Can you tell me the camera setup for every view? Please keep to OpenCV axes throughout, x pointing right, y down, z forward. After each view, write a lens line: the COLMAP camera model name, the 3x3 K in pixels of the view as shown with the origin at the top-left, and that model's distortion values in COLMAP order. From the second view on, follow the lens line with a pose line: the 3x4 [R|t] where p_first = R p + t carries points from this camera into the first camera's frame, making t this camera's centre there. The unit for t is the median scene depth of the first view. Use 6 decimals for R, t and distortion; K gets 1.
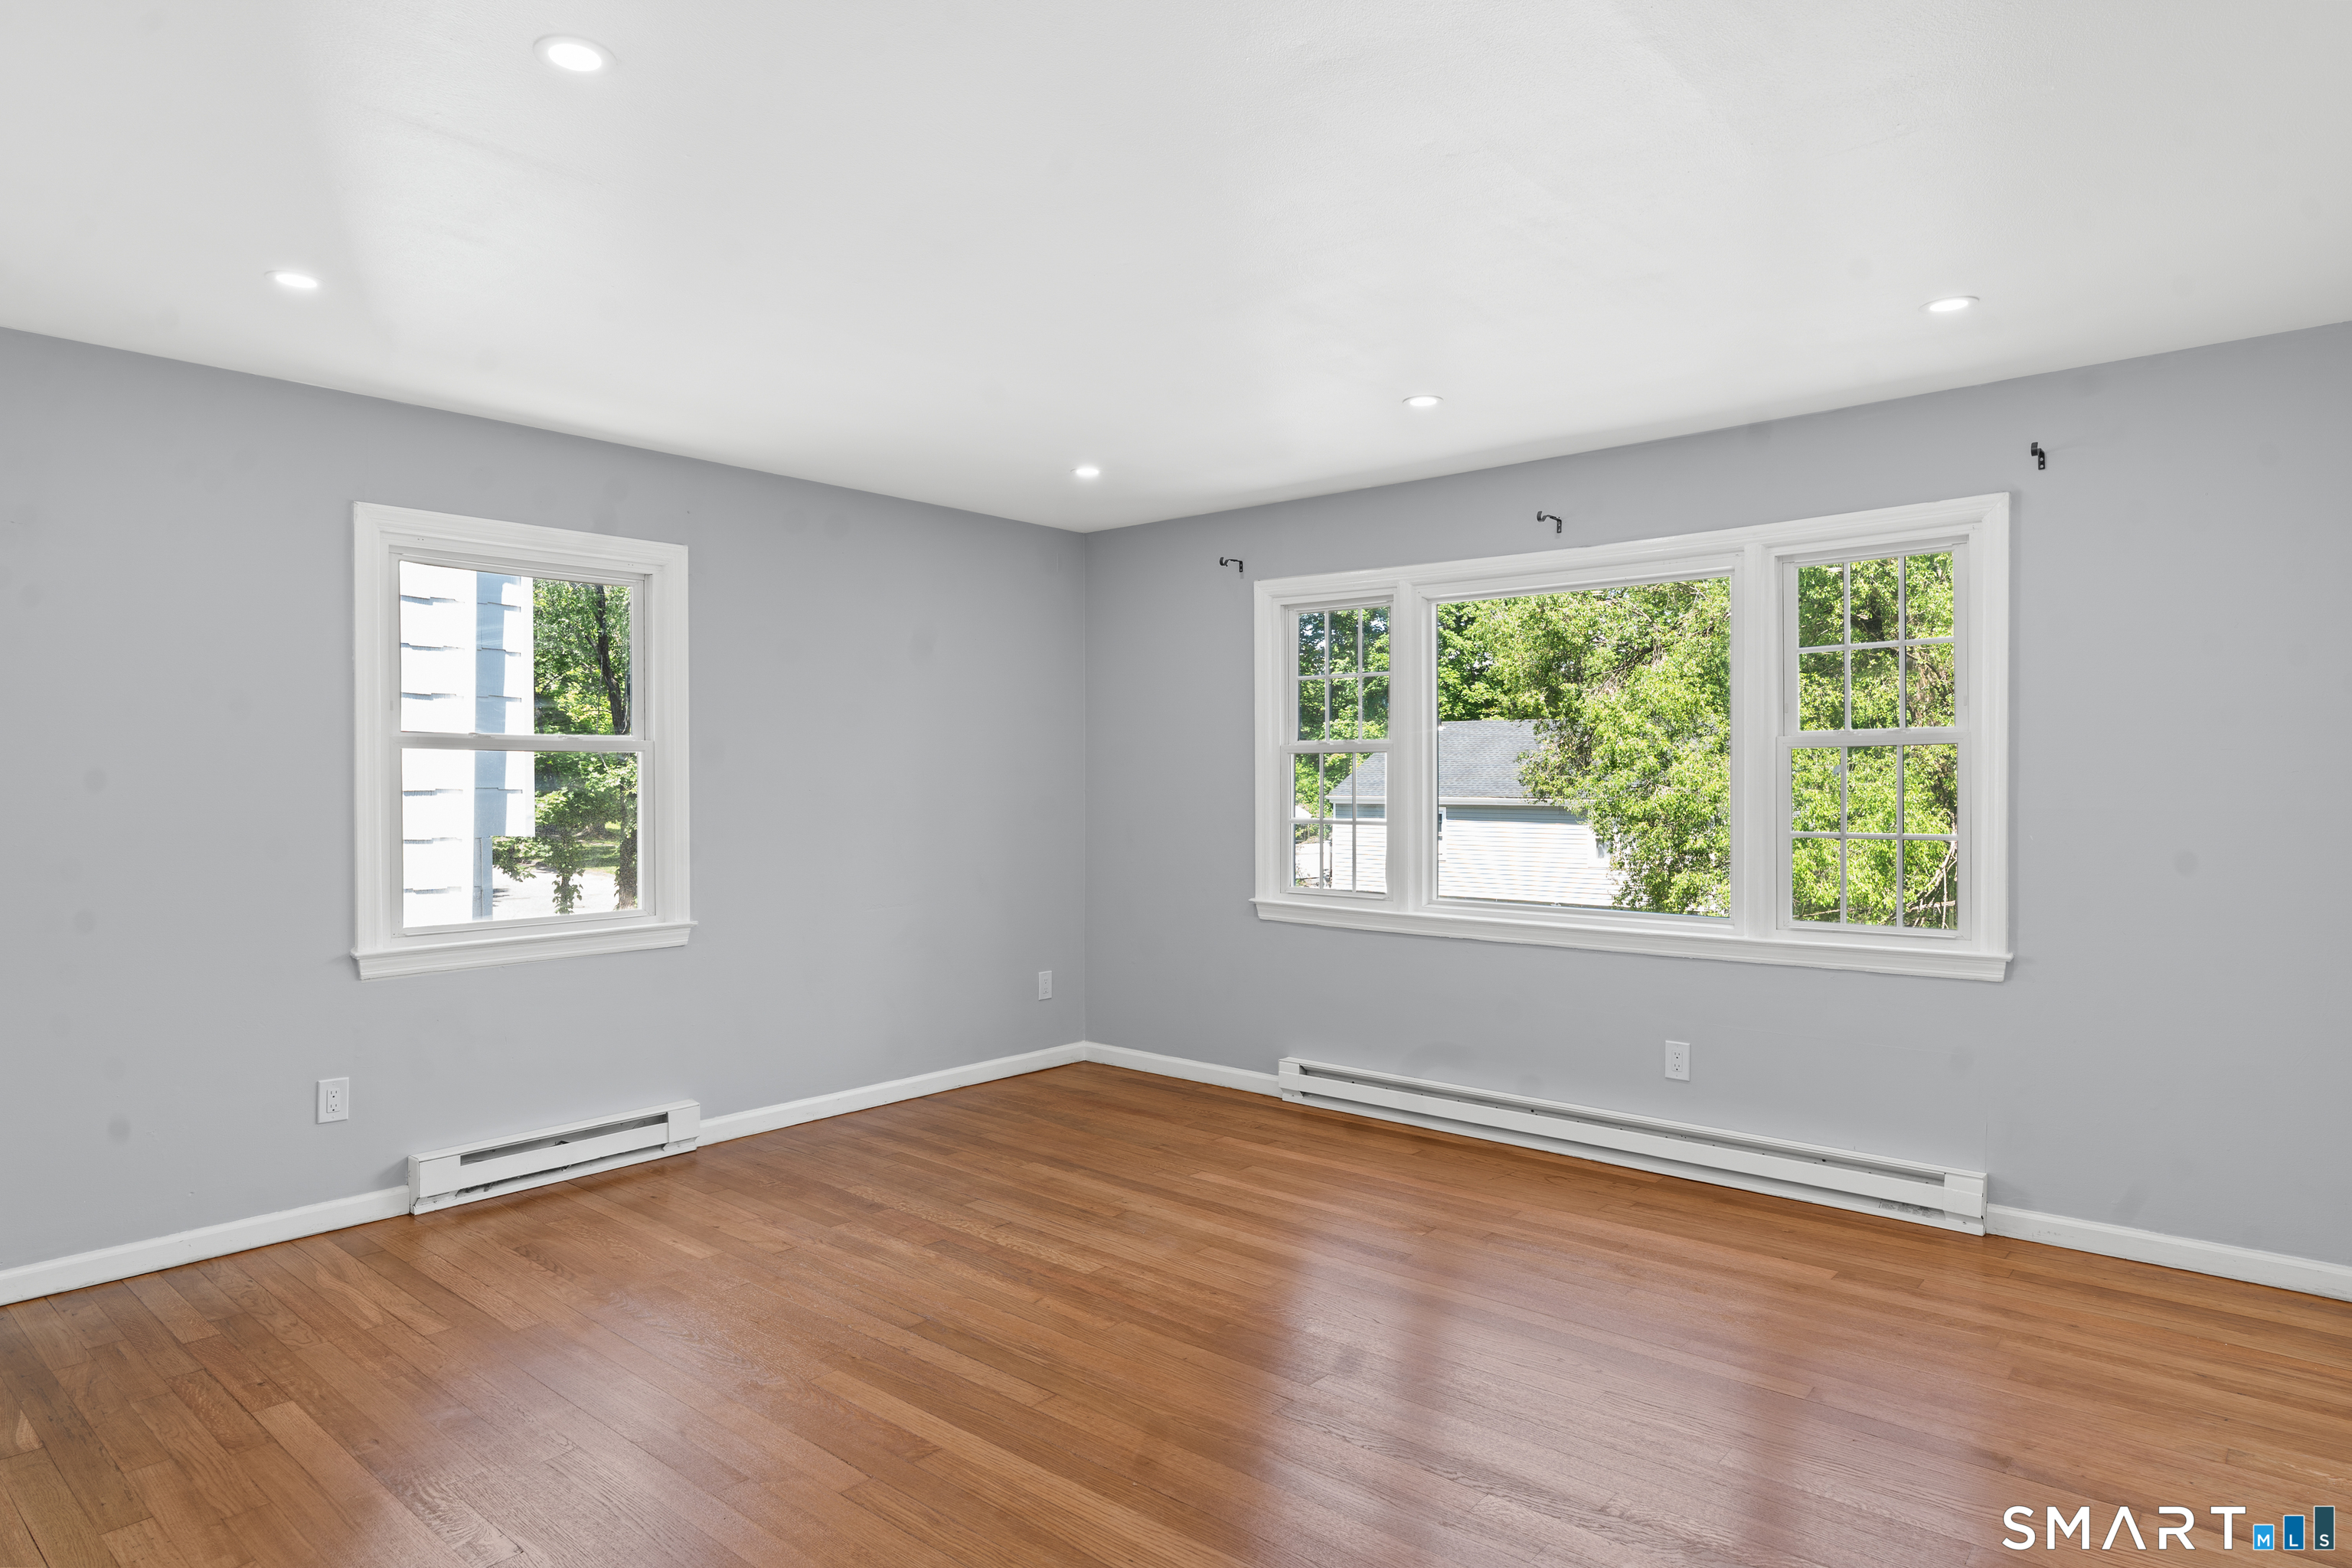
lens RADIAL K [[1359.7, 0, 1175.2], [0, 1359.7, 779.2], [0, 0, 1]] dist [-0.006470, -0.000294]
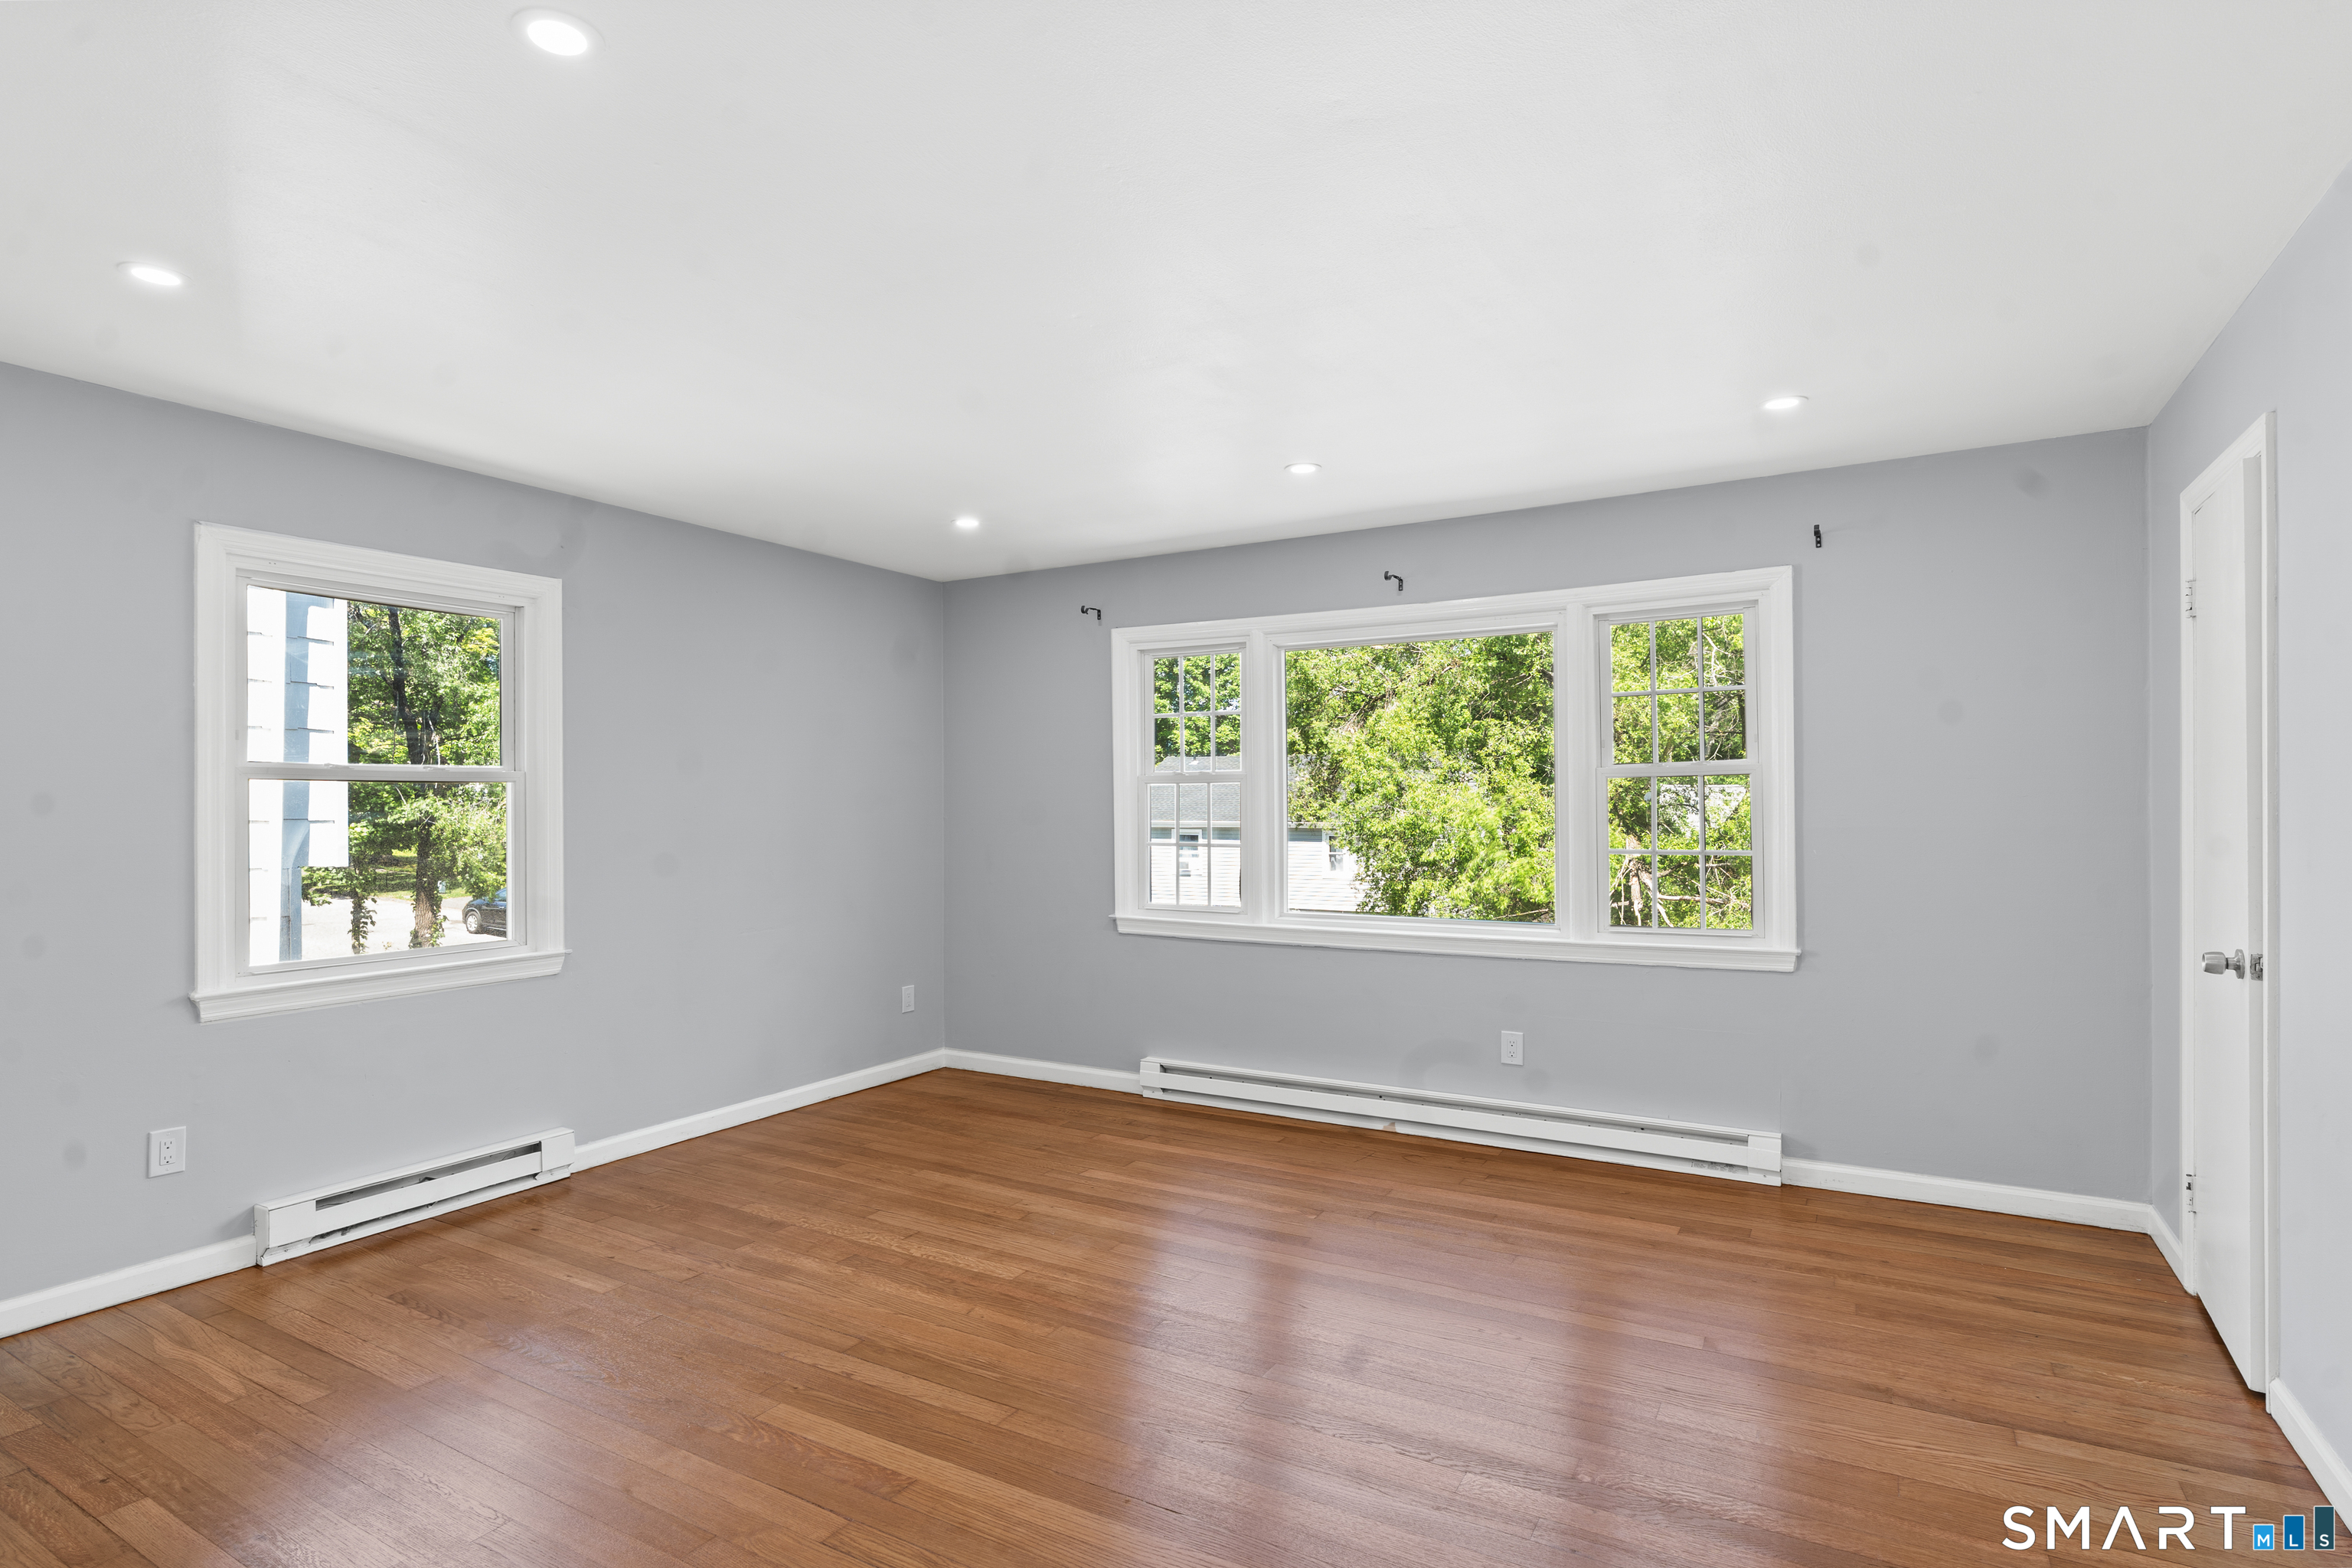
lens RADIAL K [[1167.3, 0, 1185.5], [0, 1167.3, 787.2], [0, 0, 1]] dist [-0.012362, 0.003078]
pose [[0.980651, -0.002626, 0.195746, -0.083771], [0.005615, 0.999876, -0.014717, -0.001545], [-0.195683, 0.015531, 0.980544, 0.067212]]
